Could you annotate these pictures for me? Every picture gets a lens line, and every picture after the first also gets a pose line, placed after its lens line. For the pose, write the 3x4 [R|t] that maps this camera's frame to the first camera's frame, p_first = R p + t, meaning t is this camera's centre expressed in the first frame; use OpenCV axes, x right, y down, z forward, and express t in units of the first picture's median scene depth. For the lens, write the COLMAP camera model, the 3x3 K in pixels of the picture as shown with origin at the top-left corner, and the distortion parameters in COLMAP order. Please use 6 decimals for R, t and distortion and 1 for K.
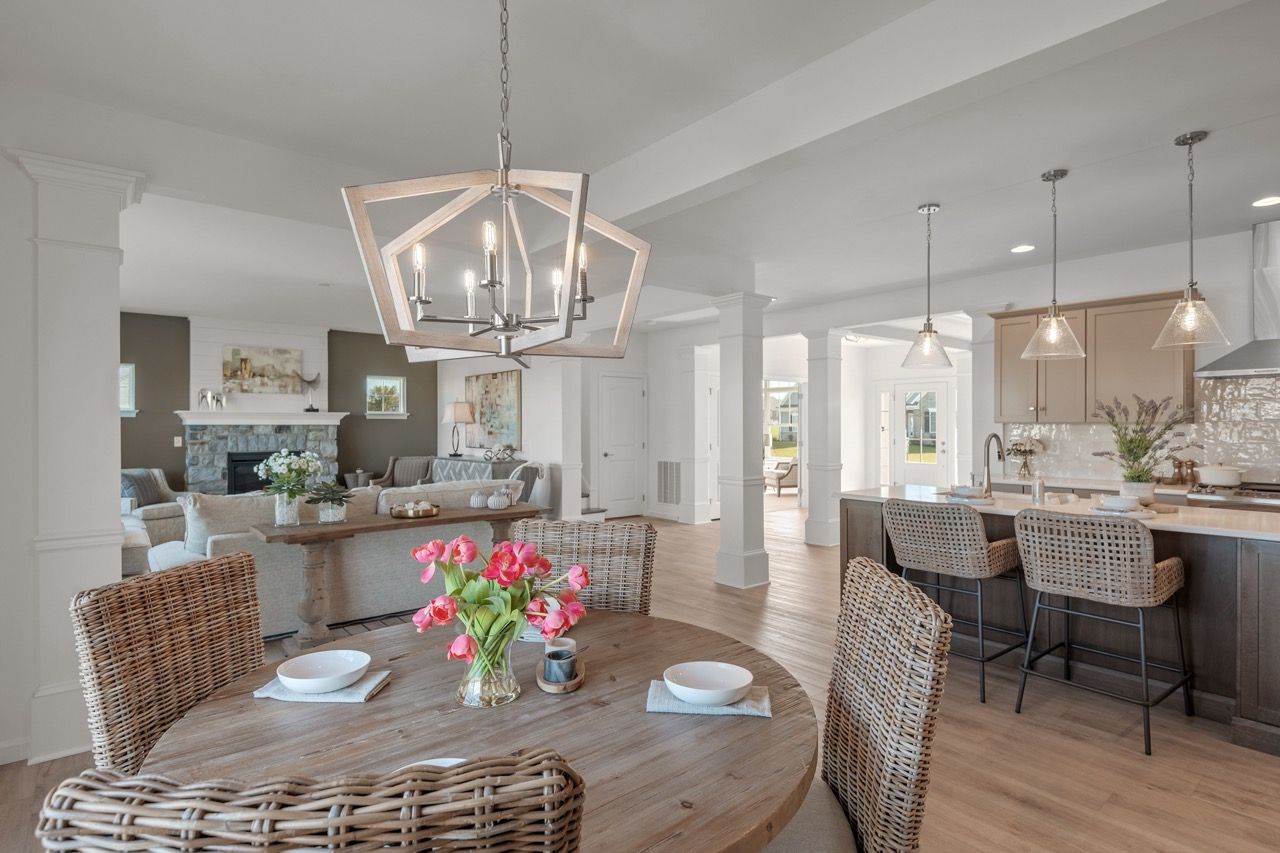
lens RADIAL K [[648.1, 0, 629.7], [0, 648.1, 425.4], [0, 0, 1]] dist [0.003990, -0.006601]
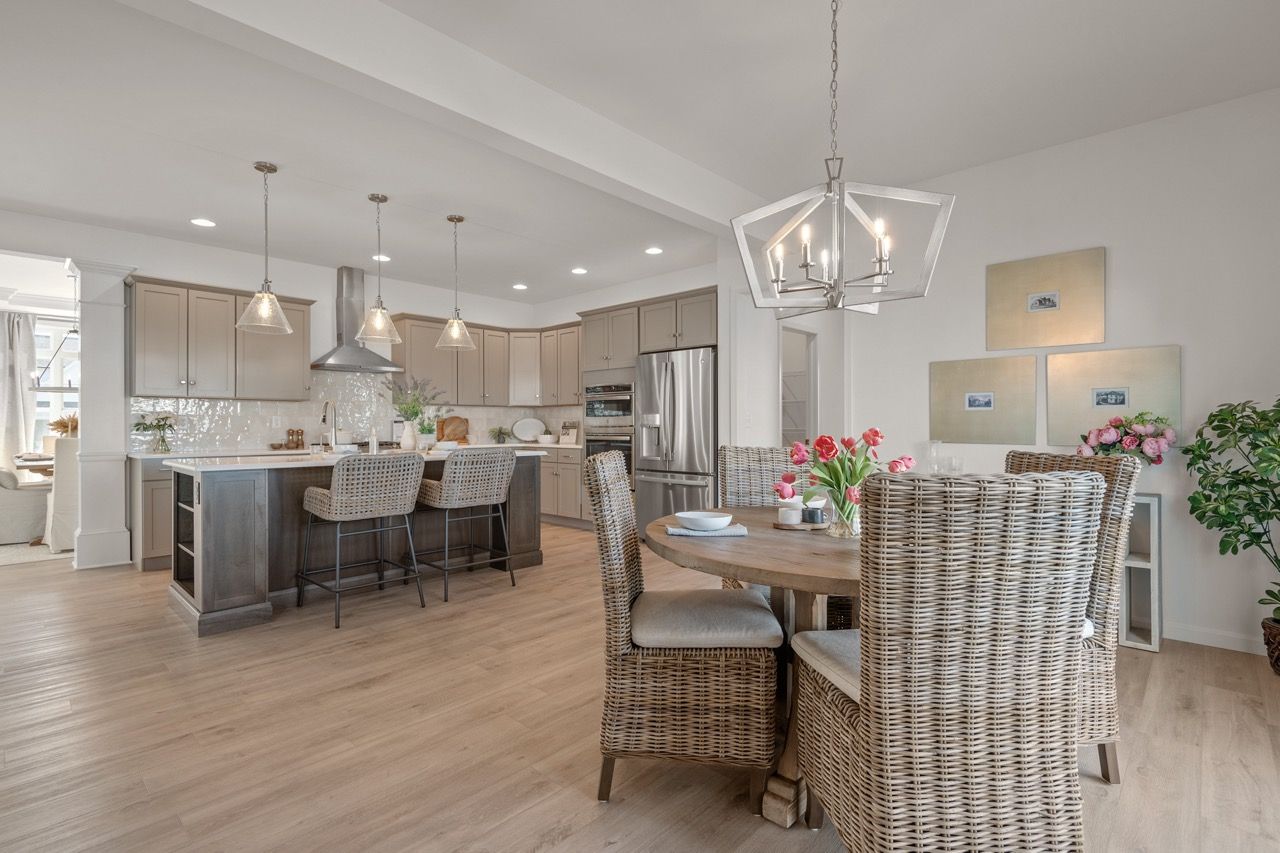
lens RADIAL K [[589.9, 0, 640.5], [0, 589.9, 424.8], [0, 0, 1]] dist [-0.001568, -0.000987]
pose [[-0.146690, 0.002458, 0.989180, -0.582994], [0.002099, 0.999995, -0.002174, 0.066328], [-0.989180, 0.001757, -0.146694, 0.669027]]
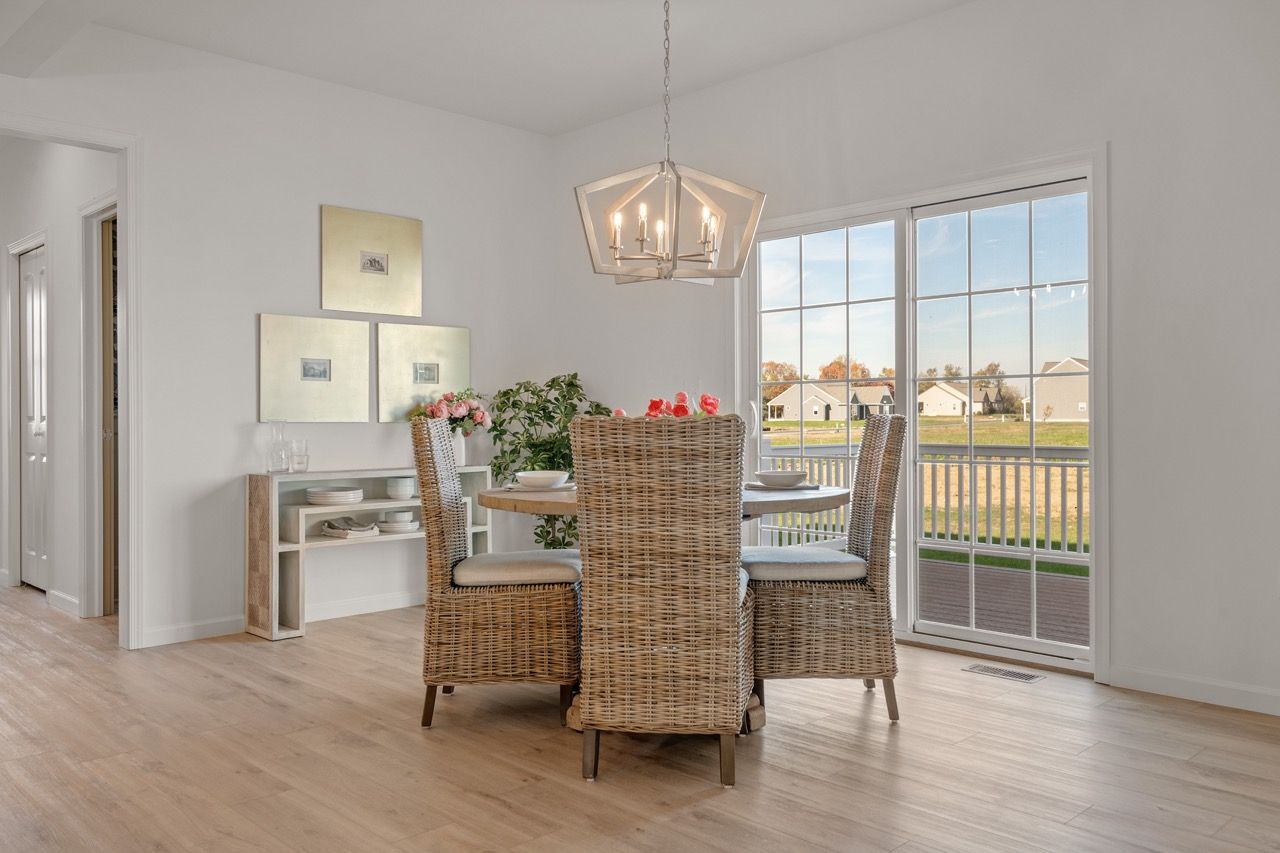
lens RADIAL K [[1005.6, 0, 642.6], [0, 1005.6, 424.7], [0, 0, 1]] dist [0.028964, -0.005492]
pose [[-0.995354, 0.005427, -0.096131, 0.037956], [0.004766, 0.999963, 0.007106, 0.092894], [0.096166, 0.006615, -0.995343, 1.402458]]
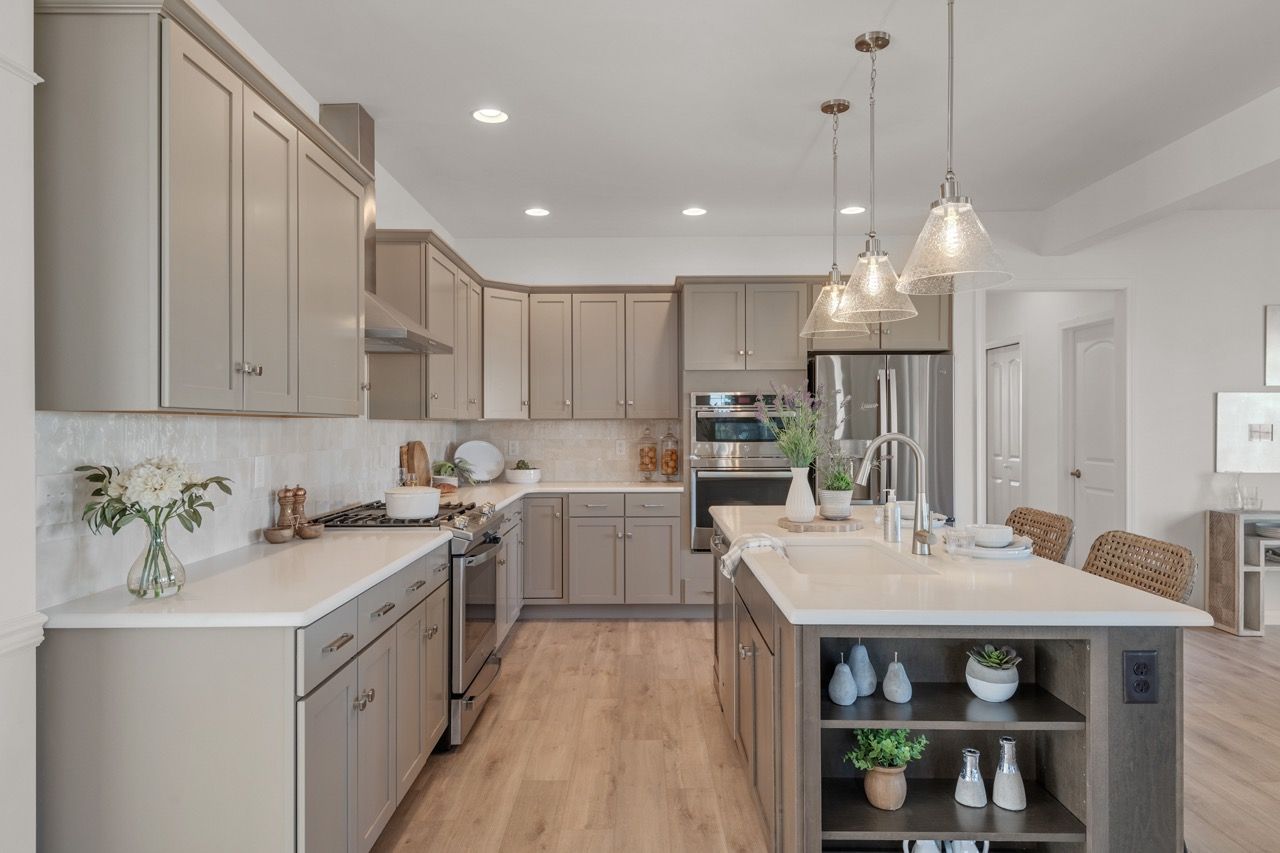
lens RADIAL K [[785.9, 0, 634.6], [0, 785.9, 421.6], [0, 0, 1]] dist [0.019843, -0.003655]
pose [[-0.775736, 0.003622, 0.631048, 0.336583], [0.002259, 0.999993, -0.002962, 0.003474], [-0.631054, -0.000873, -0.775738, 1.813162]]
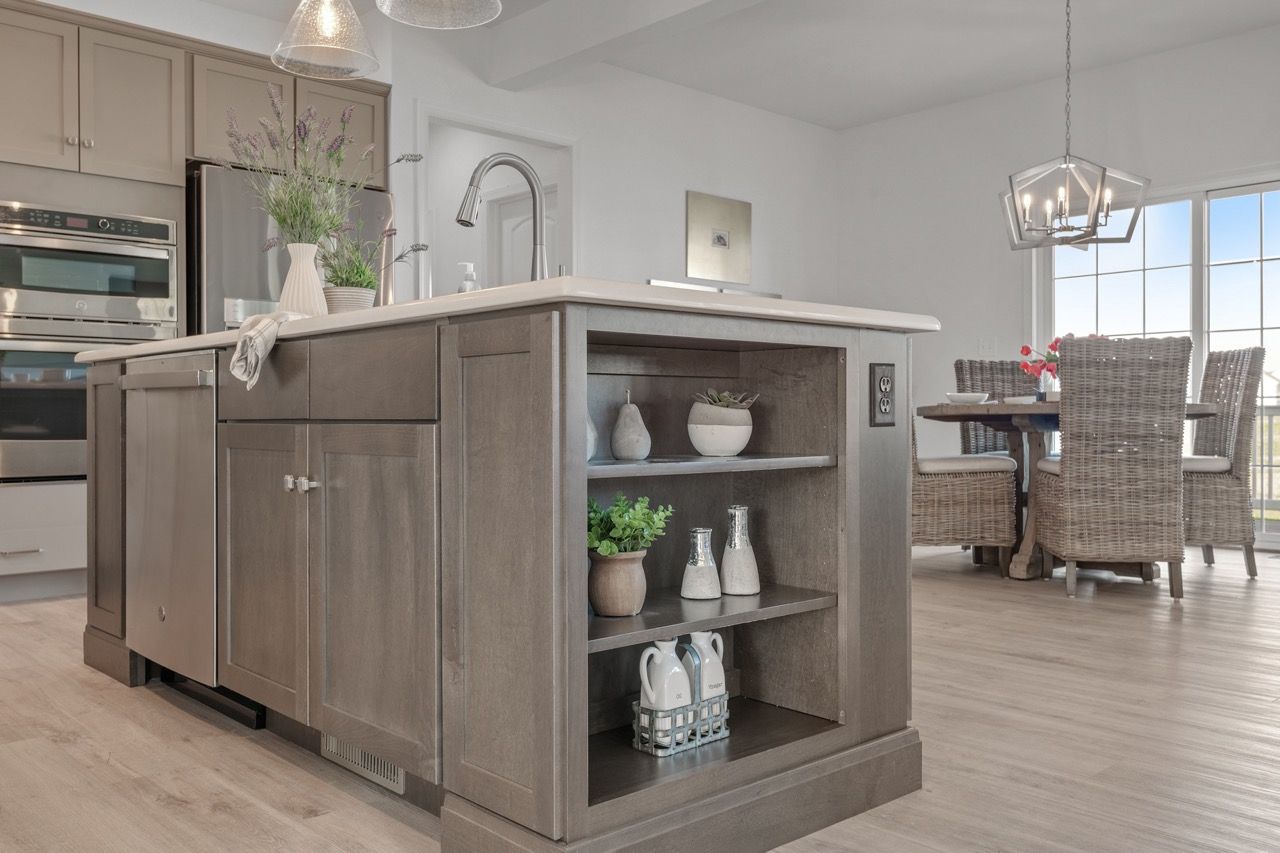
lens RADIAL K [[1077.1, 0, 638.3], [0, 1077.1, 417.1], [0, 0, 1]] dist [0.024319, -0.018356]
pose [[-0.997496, 0.001792, -0.070704, 0.577916], [0.001777, 0.999998, 0.000276, 0.178830], [0.070704, 0.000149, -0.997497, 1.778814]]
